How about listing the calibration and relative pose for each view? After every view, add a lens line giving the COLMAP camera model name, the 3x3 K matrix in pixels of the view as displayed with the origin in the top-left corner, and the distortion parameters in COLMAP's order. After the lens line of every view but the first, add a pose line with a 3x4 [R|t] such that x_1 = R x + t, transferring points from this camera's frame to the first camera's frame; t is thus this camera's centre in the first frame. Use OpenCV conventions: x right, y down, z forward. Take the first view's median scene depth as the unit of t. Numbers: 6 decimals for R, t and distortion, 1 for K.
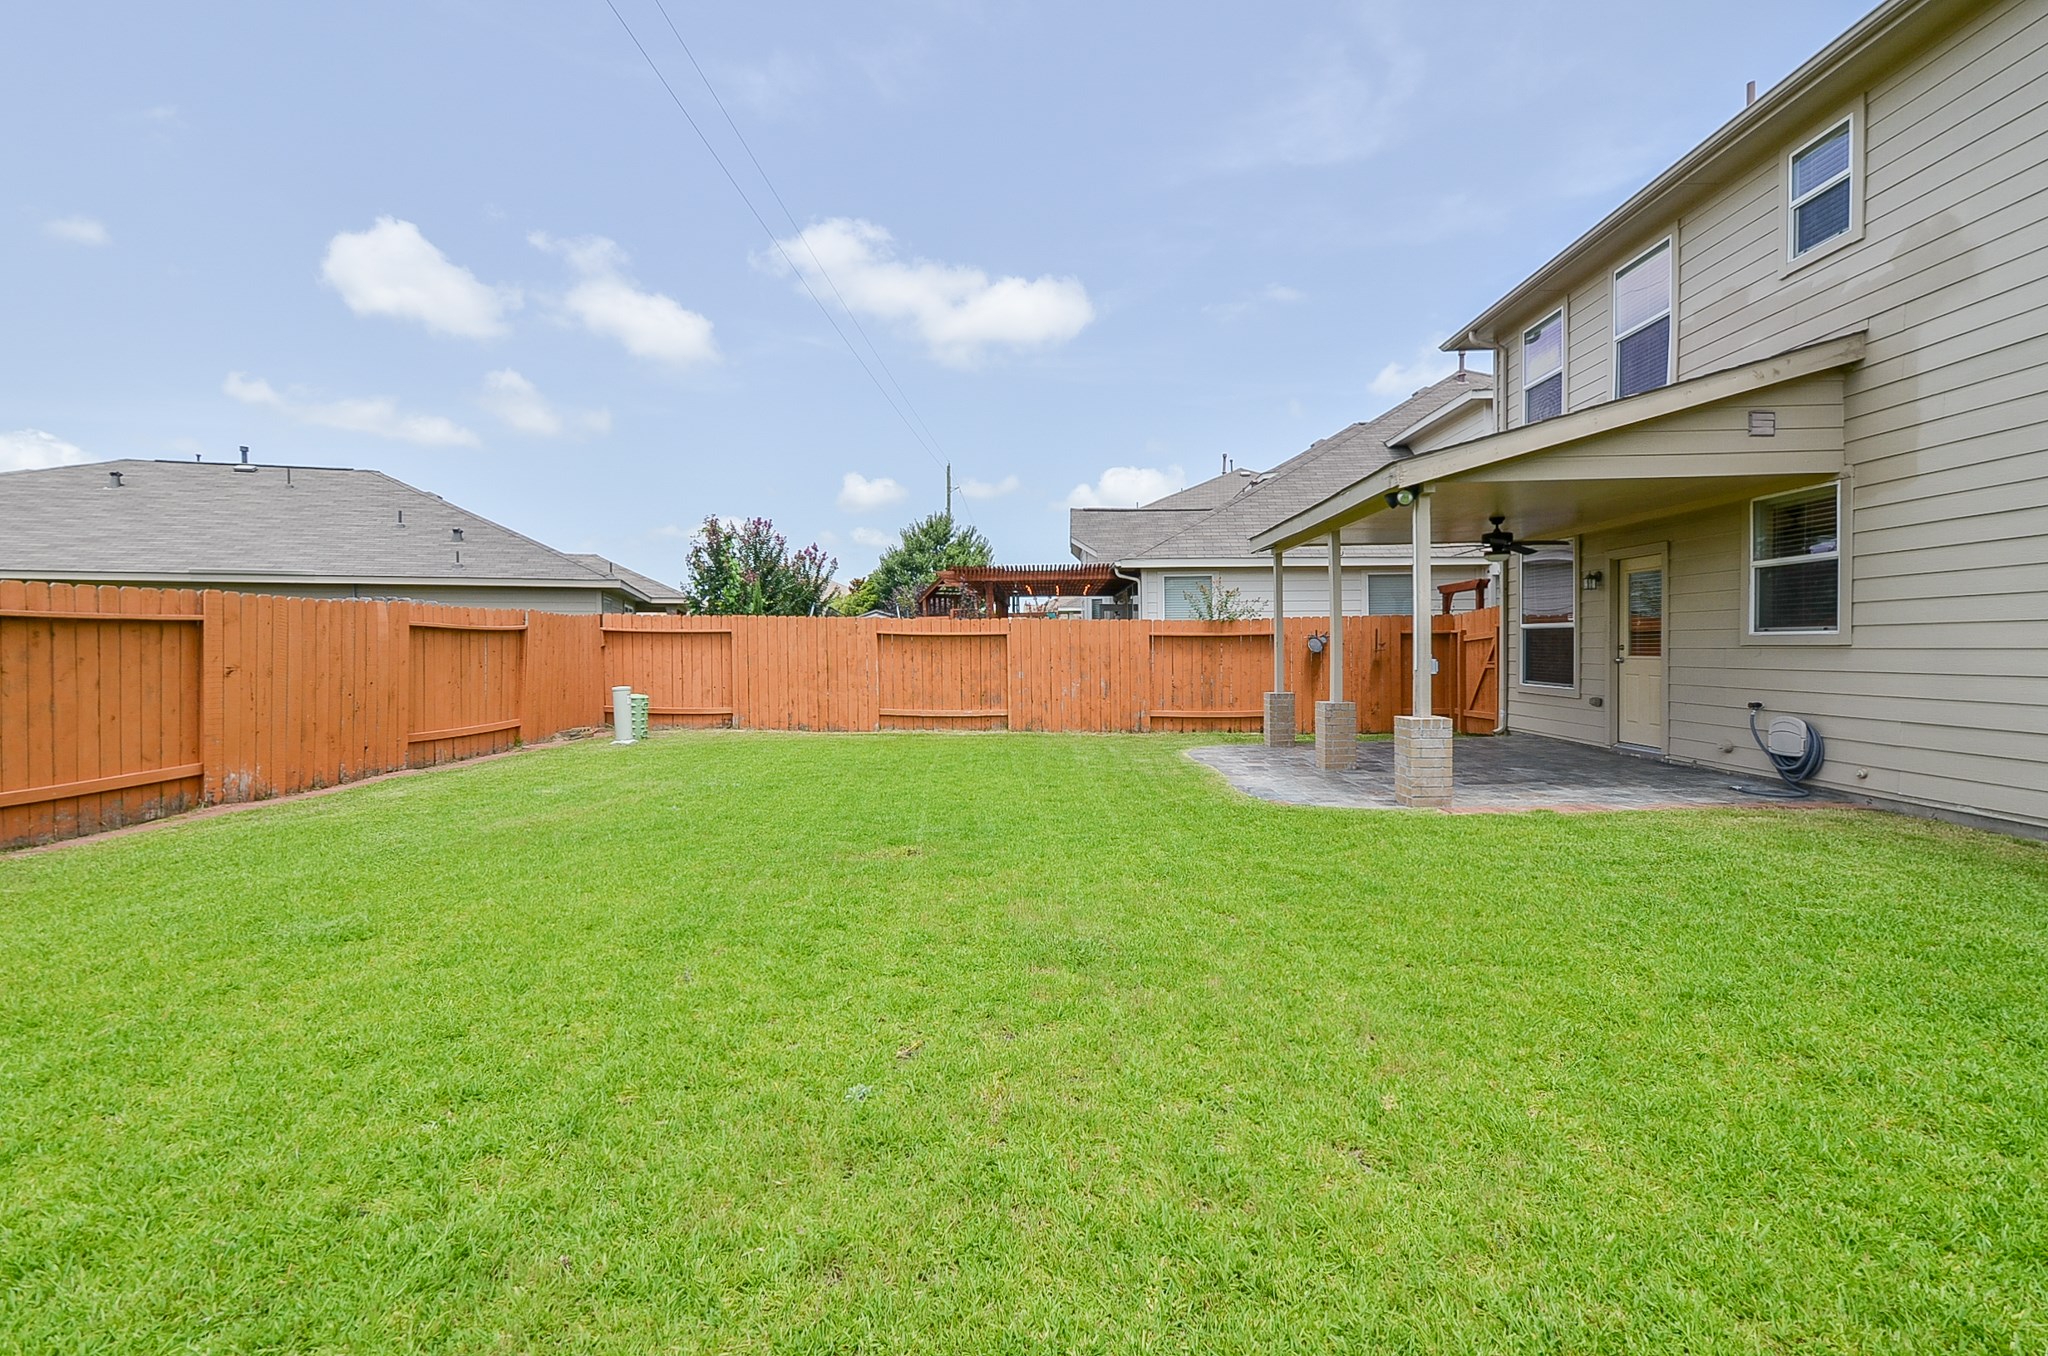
lens RADIAL K [[883.0, 0, 1052.7], [0, 883.0, 663.5], [0, 0, 1]] dist [0.015489, -0.006808]
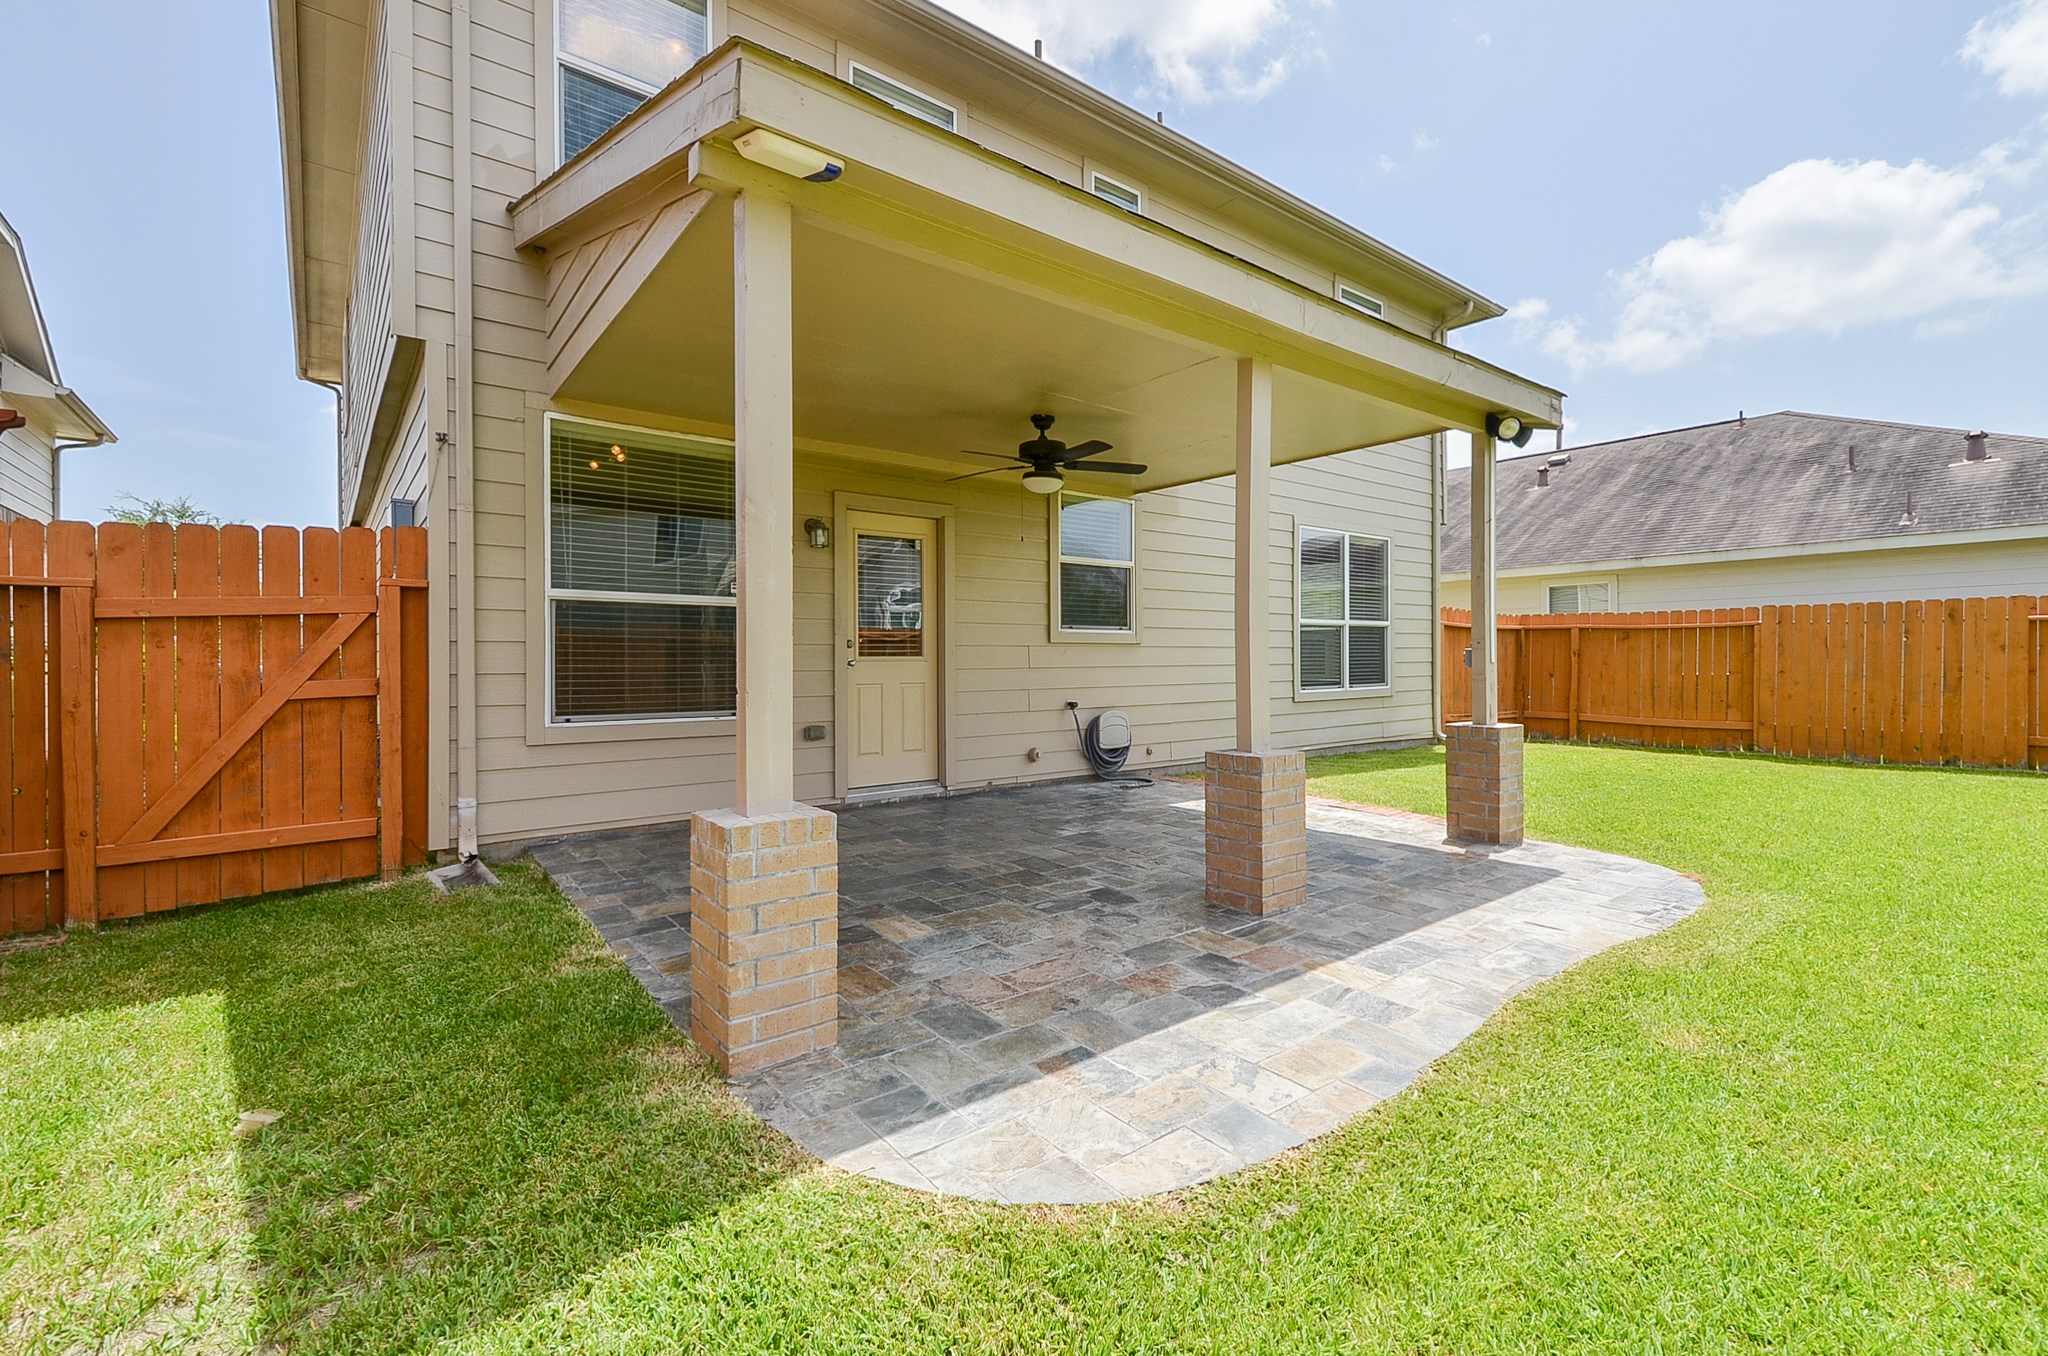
lens RADIAL K [[883.0, 0, 1052.7], [0, 883.0, 663.5], [0, 0, 1]] dist [0.015489, -0.006808]
pose [[-0.625970, 0.003867, 0.779838, 0.040964], [0.021957, 0.999679, 0.012667, -0.008904], [-0.779538, 0.025052, -0.625853, 1.365632]]
